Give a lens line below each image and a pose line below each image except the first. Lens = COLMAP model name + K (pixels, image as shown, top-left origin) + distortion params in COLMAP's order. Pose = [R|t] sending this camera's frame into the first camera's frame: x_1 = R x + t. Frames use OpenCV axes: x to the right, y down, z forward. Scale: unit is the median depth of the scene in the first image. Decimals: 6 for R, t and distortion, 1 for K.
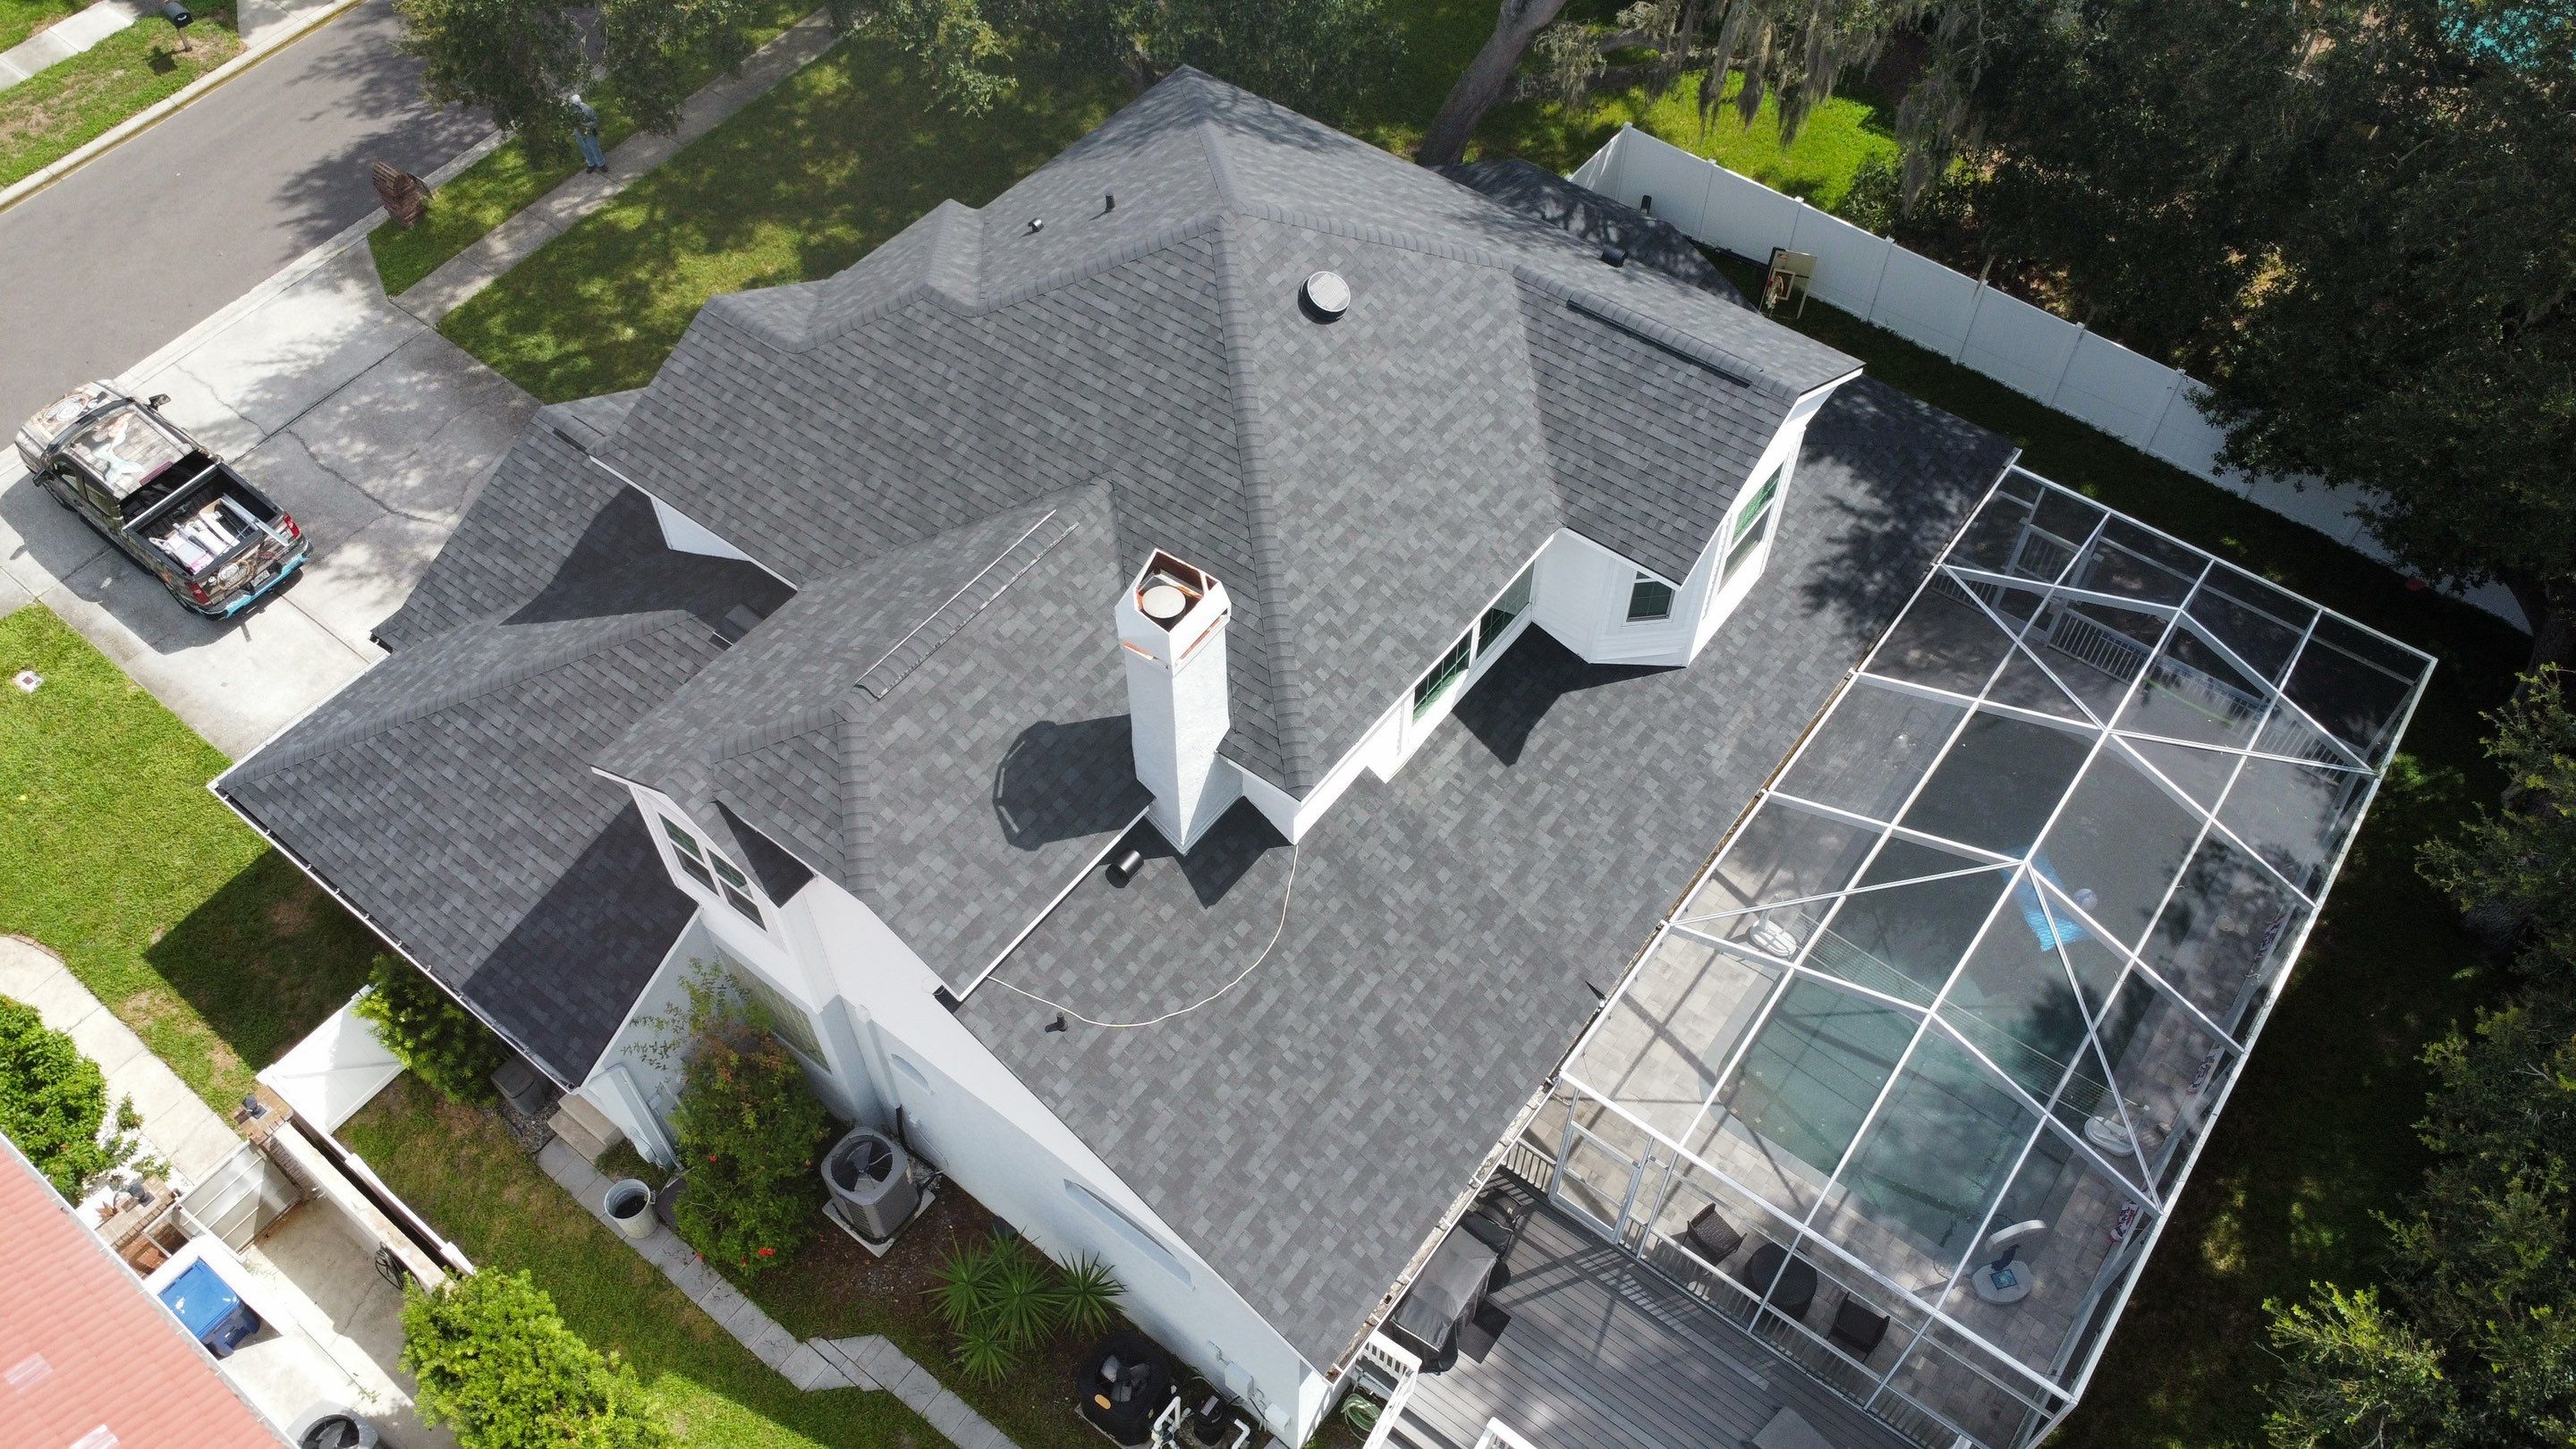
lens RADIAL K [[1869.2, 0, 1277.8], [0, 1869.2, 717.2], [0, 0, 1]] dist [-0.036535, -0.001780]
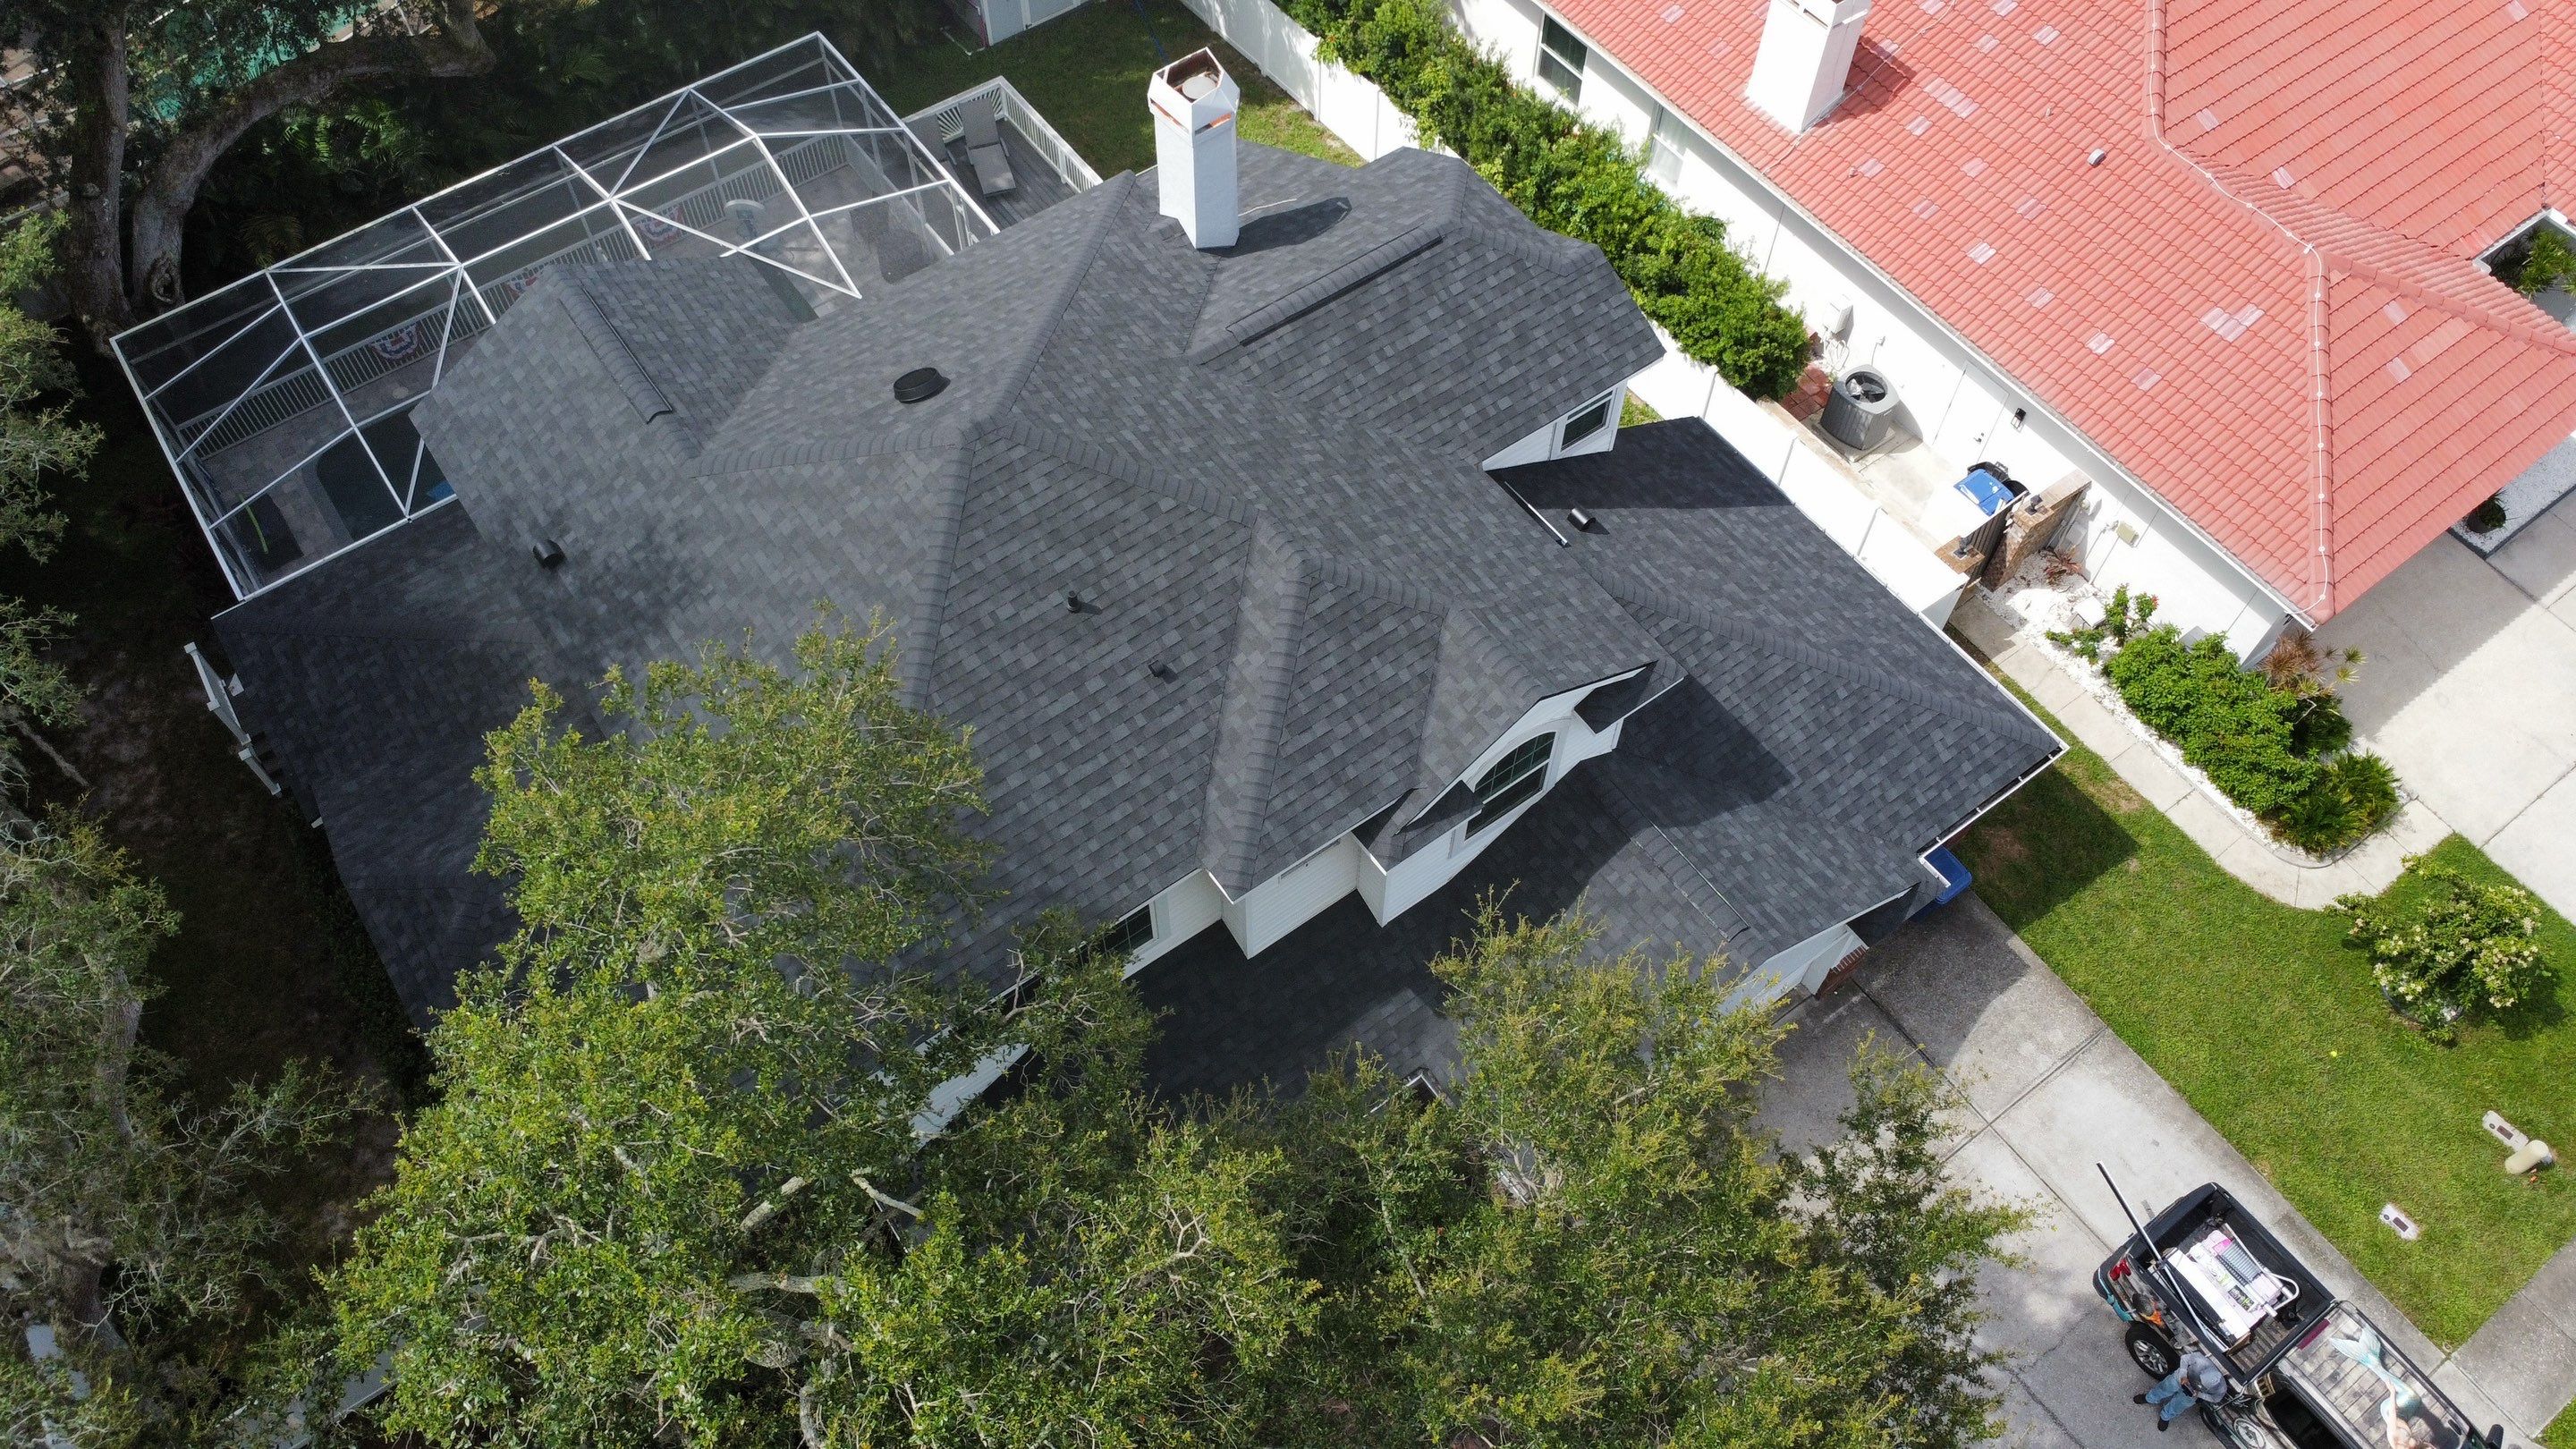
lens RADIAL K [[1869.2, 0, 1276.4], [0, 1869.2, 723.9], [0, 0, 1]] dist [-0.036535, -0.001780]
pose [[-0.956202, -0.246896, 0.157226, -0.302607], [0.229547, -0.299221, 0.926161, -0.982298], [-0.181620, 0.921688, 0.342790, 0.682612]]
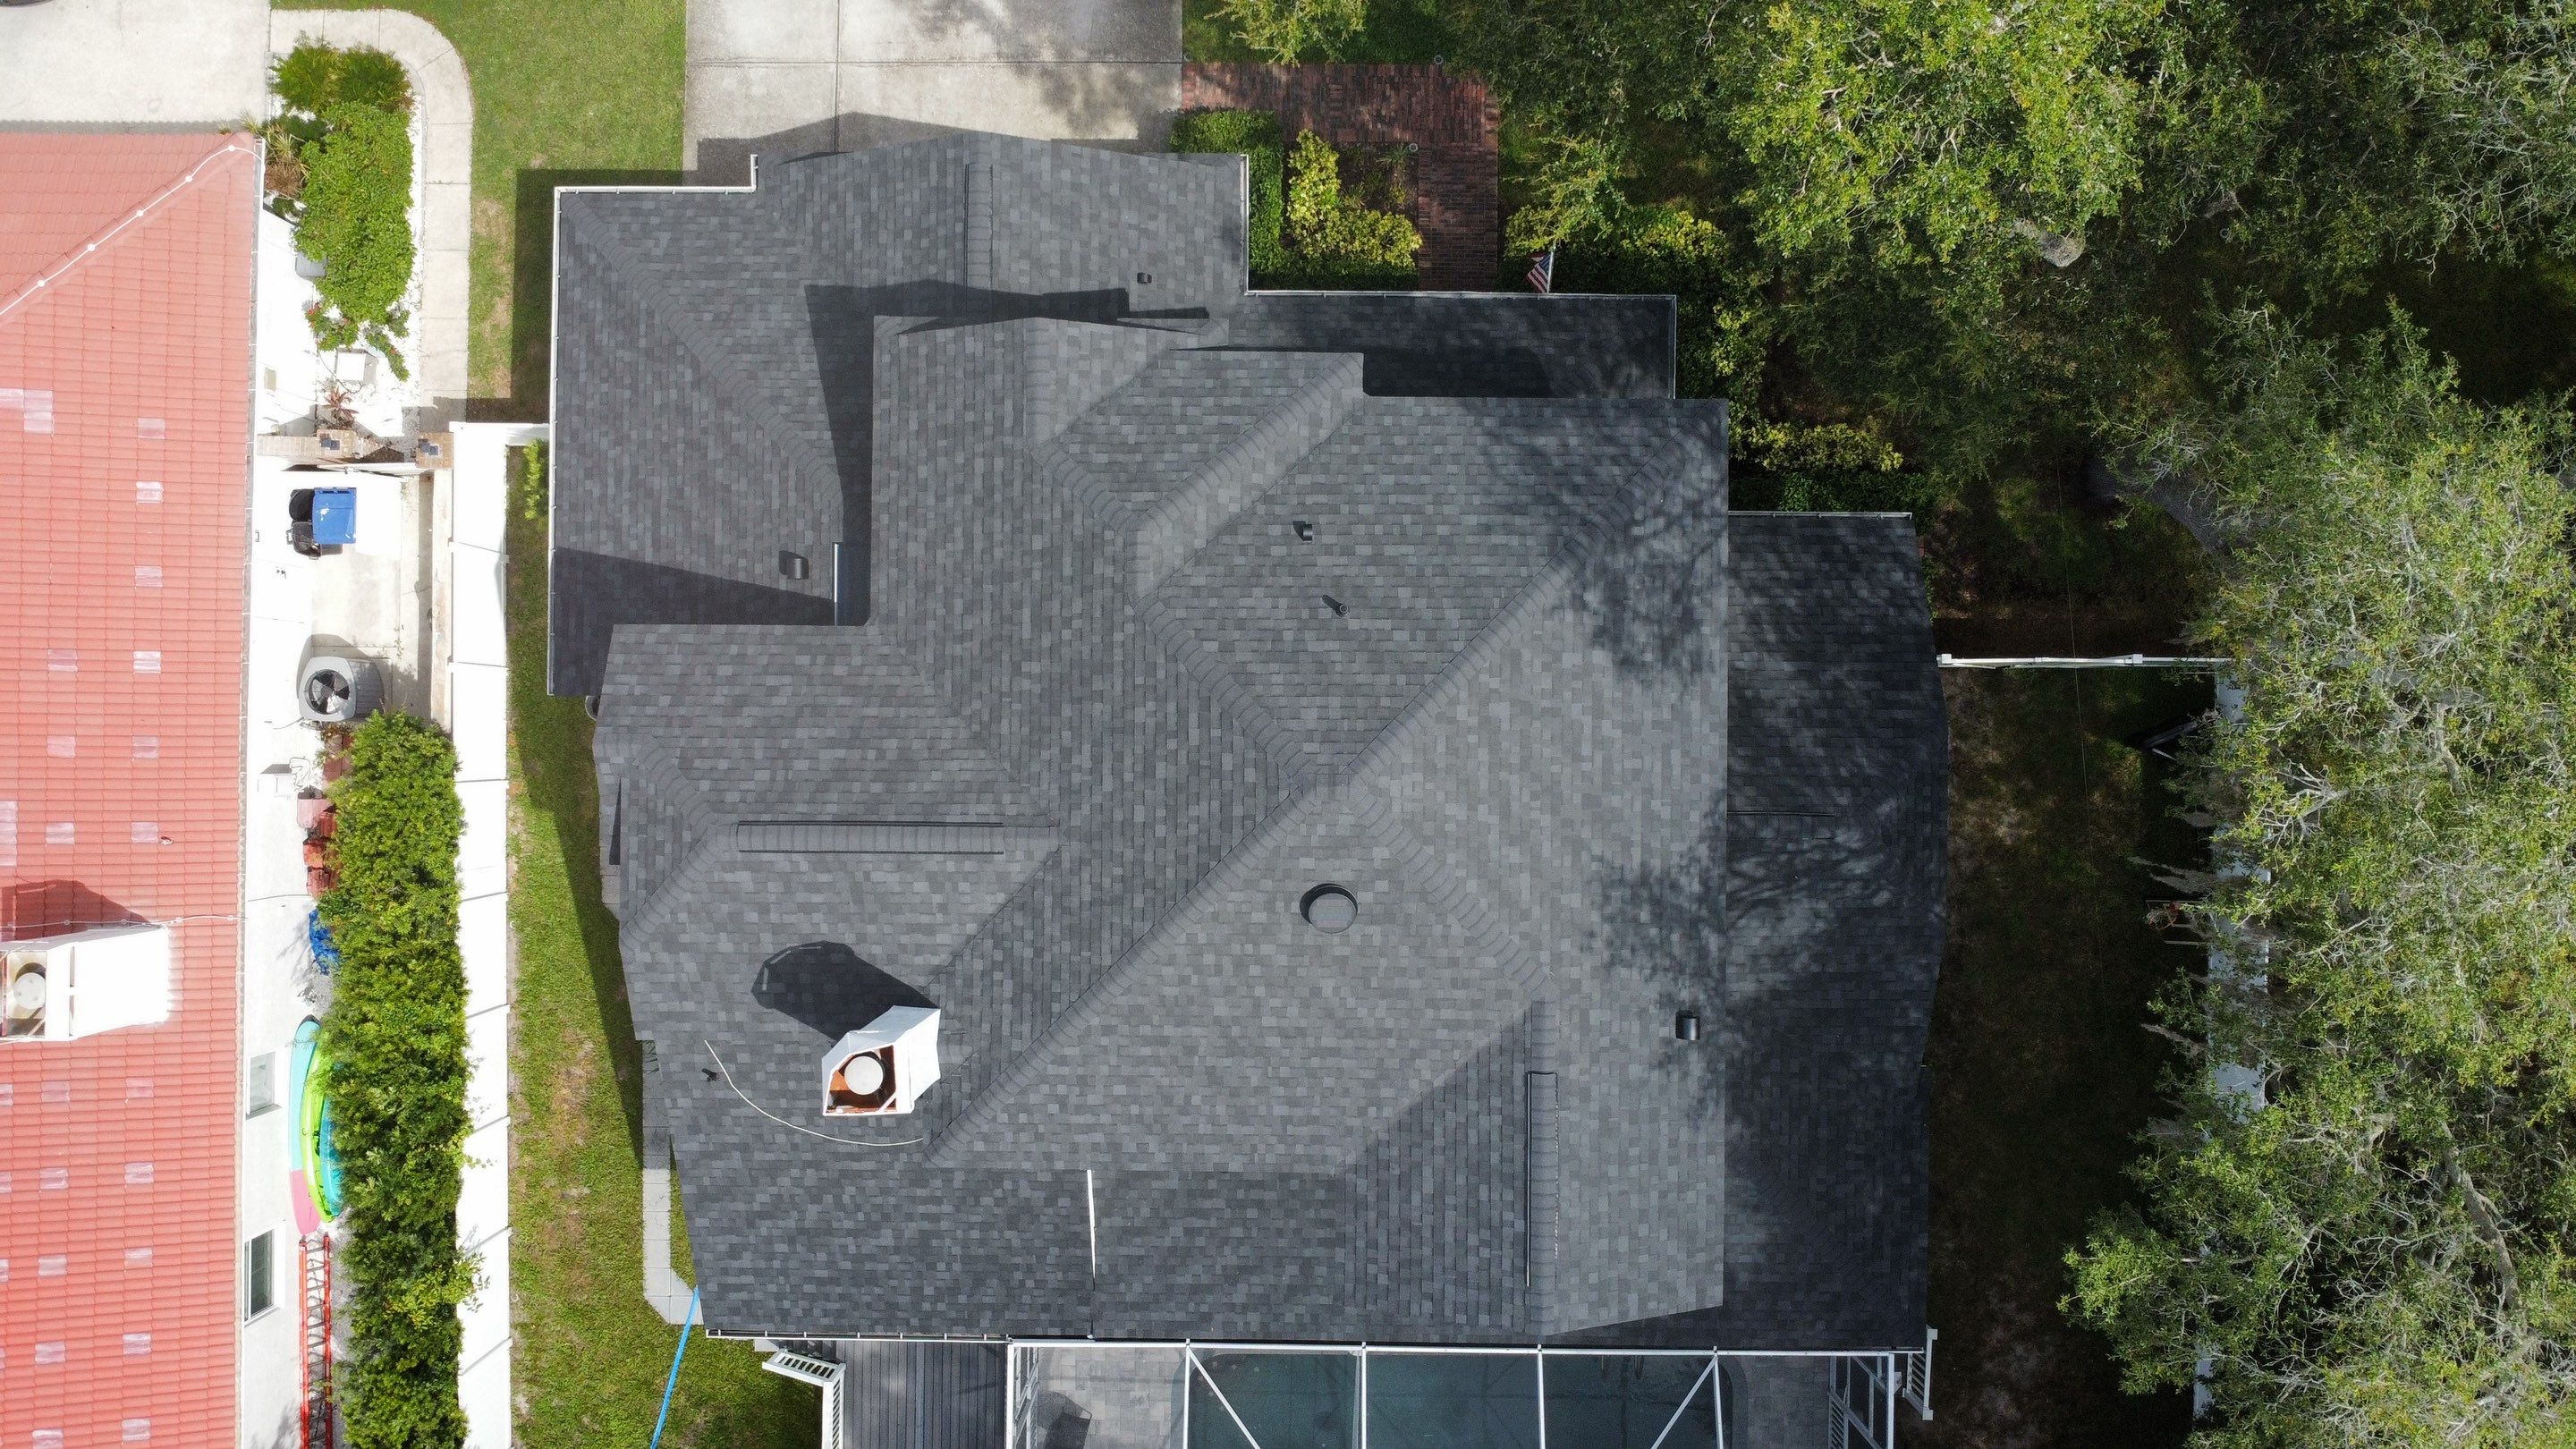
lens RADIAL K [[1869.2, 0, 1285.2], [0, 1869.2, 721.5], [0, 0, 1]] dist [-0.036535, -0.001780]
pose [[0.596849, 0.802263, -0.012085, -0.047701], [-0.626839, 0.475637, 0.617124, -0.737756], [0.500844, -0.360754, 0.786773, 0.221118]]
